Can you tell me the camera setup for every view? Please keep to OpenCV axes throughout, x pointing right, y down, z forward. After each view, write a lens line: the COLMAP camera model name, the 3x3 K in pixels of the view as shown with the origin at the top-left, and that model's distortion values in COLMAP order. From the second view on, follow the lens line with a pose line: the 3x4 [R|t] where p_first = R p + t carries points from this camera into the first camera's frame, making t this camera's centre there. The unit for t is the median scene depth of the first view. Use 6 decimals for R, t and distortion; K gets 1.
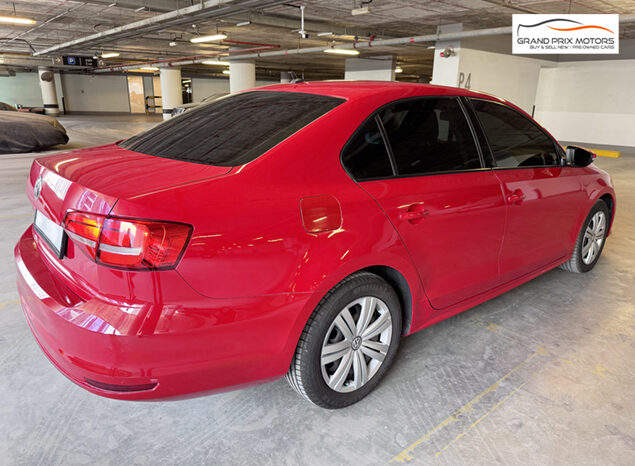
lens RADIAL K [[458.4, 0, 317.5], [0, 458.4, 233.0], [0, 0, 1]] dist [0.050057, -0.047726]
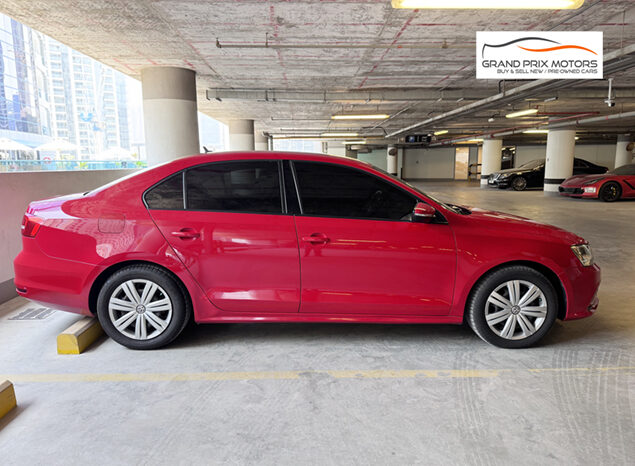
lens RADIAL K [[458.4, 0, 317.5], [0, 458.4, 233.0], [0, 0, 1]] dist [0.050057, -0.047726]
pose [[0.783246, 0.069134, -0.617856, 0.063682], [-0.154522, 0.984261, -0.085753, 0.029222], [0.602203, 0.162638, 0.781601, -0.095573]]
